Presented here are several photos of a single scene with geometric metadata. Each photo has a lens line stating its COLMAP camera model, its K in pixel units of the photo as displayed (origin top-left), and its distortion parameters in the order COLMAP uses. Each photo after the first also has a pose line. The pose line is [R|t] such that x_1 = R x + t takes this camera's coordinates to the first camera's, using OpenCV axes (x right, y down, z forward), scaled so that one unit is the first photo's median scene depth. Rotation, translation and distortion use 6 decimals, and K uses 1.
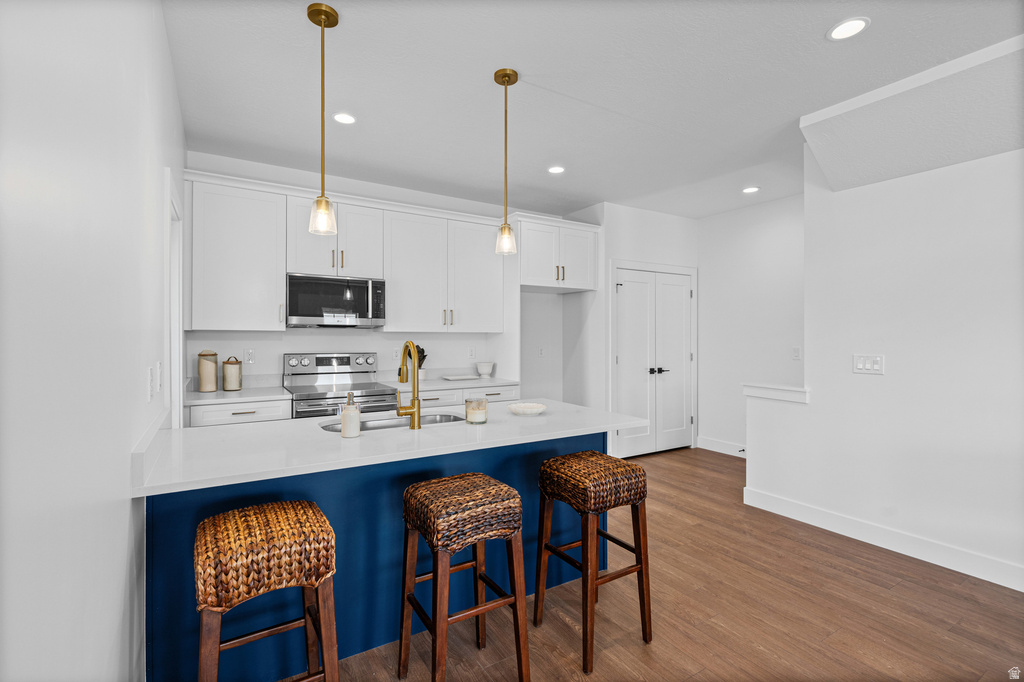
lens RADIAL K [[468.6, 0, 509.6], [0, 468.6, 335.7], [0, 0, 1]] dist [0.005090, -0.003290]
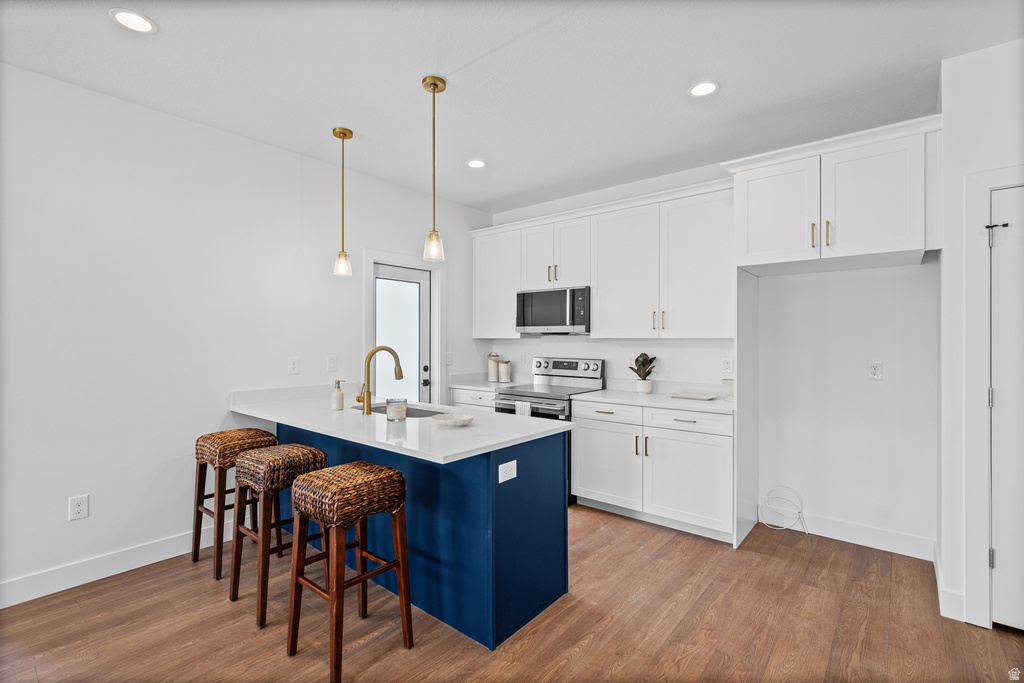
lens RADIAL K [[468.6, 0, 510.3], [0, 468.6, 342.2], [0, 0, 1]] dist [0.005090, -0.003290]
pose [[0.330159, -0.001042, -0.943925, 0.637397], [-0.001147, 0.999998, -0.001505, 0.001633], [0.943925, 0.001579, 0.330157, 0.527533]]
